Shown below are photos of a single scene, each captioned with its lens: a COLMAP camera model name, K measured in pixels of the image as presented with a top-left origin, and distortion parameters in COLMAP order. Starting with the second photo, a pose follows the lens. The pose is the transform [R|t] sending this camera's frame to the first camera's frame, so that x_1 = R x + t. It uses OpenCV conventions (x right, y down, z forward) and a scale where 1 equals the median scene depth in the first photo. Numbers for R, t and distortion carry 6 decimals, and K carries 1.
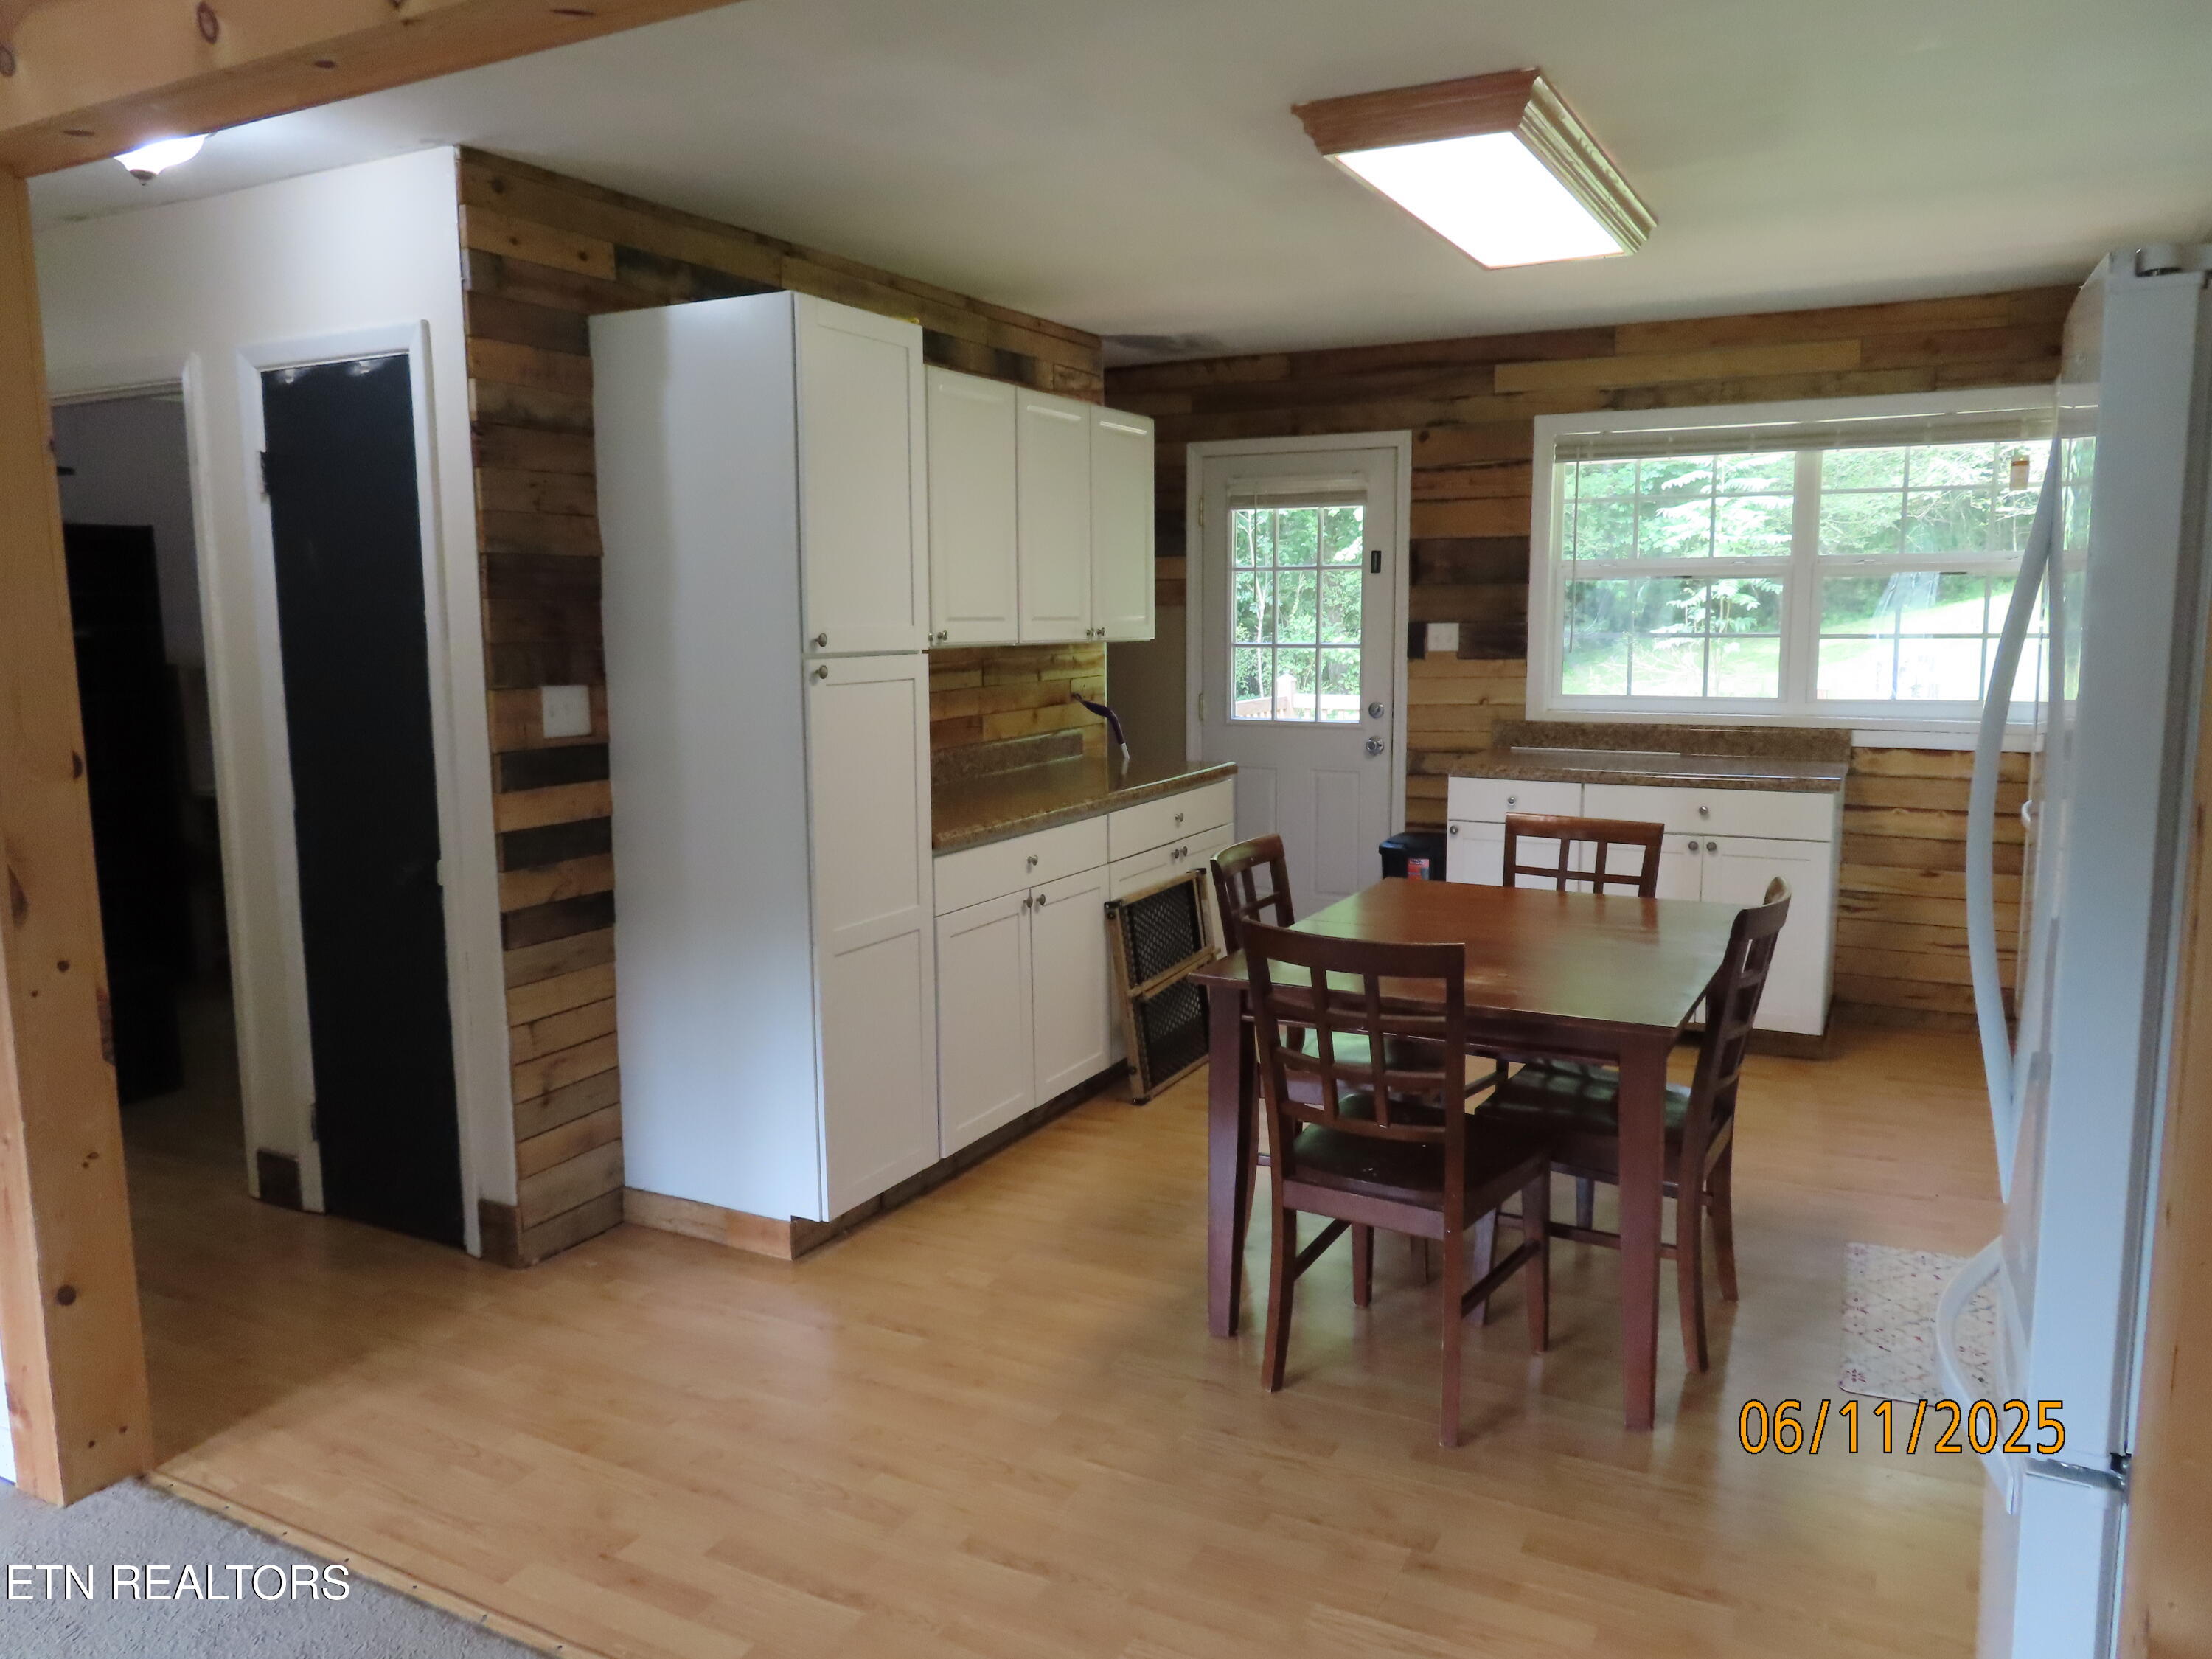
lens RADIAL K [[1577.3, 0, 1111.2], [0, 1577.3, 826.4], [0, 0, 1]] dist [-0.009032, 0.000727]
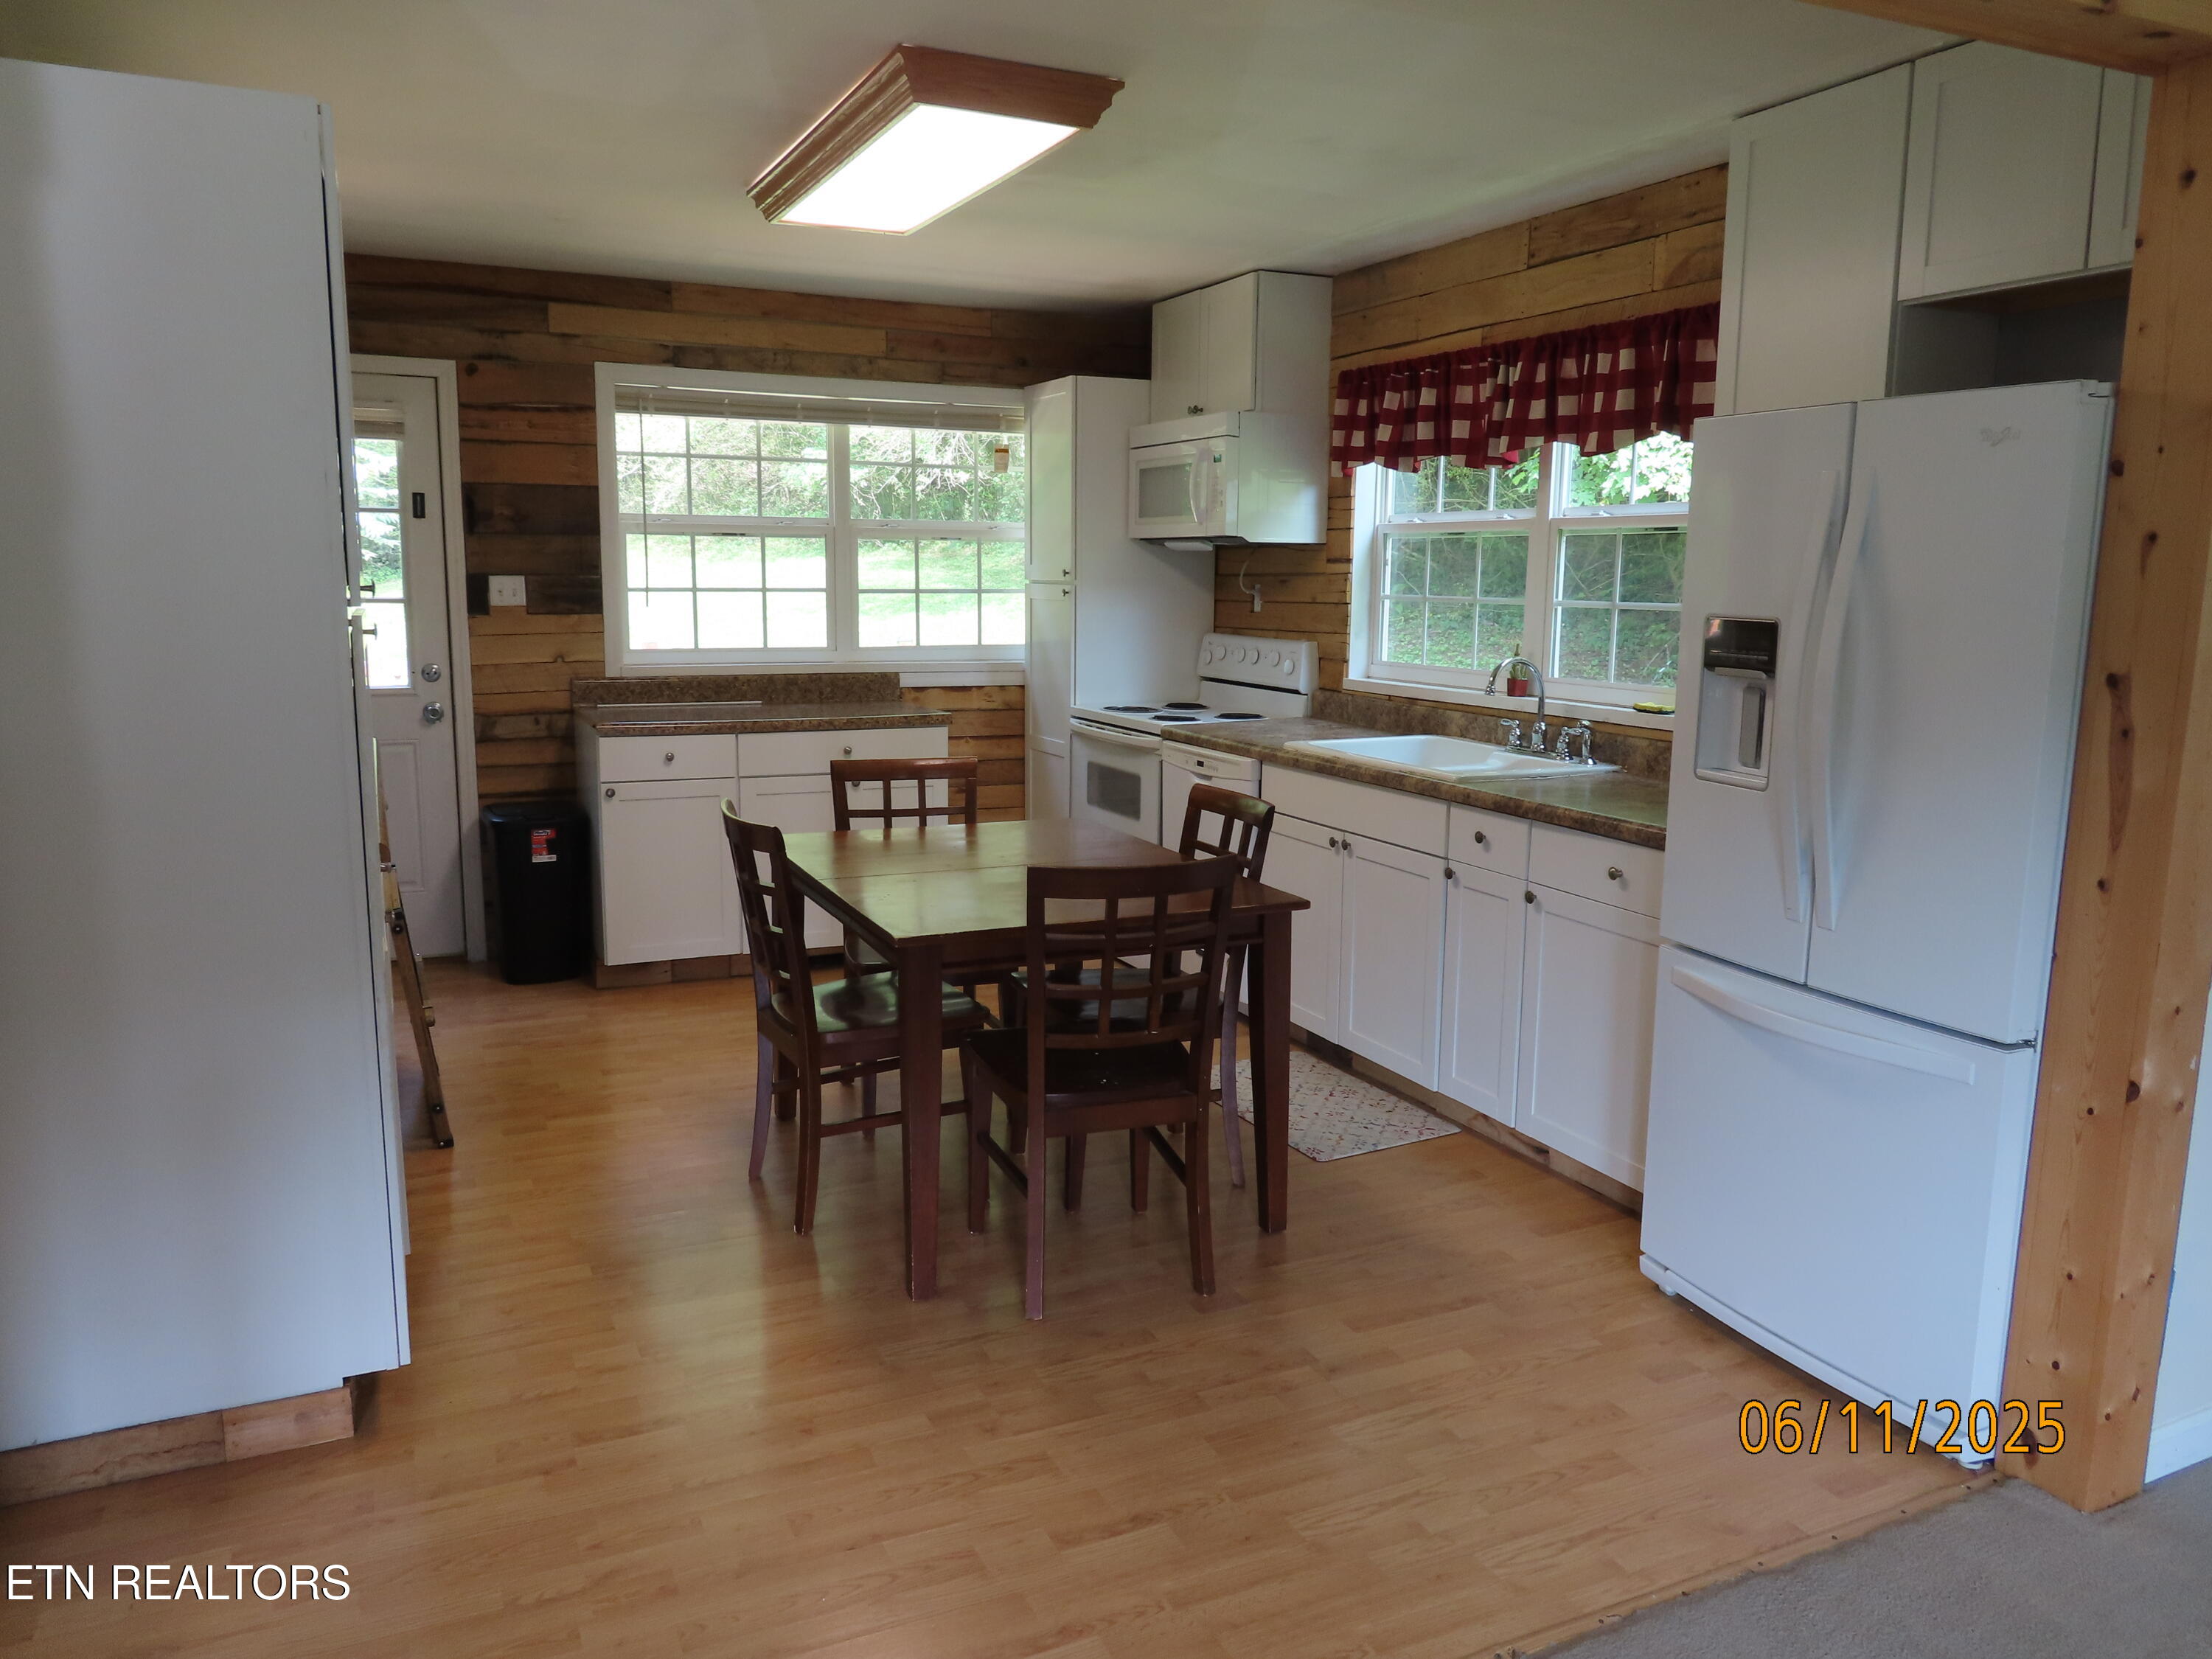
lens RADIAL K [[1577.3, 0, 1113.2], [0, 1577.3, 827.0], [0, 0, 1]] dist [-0.009032, 0.000727]
pose [[0.601775, -0.113026, 0.790628, -0.338625], [0.092295, 0.993145, 0.071729, -0.016626], [-0.793315, 0.029806, 0.608081, 0.167503]]
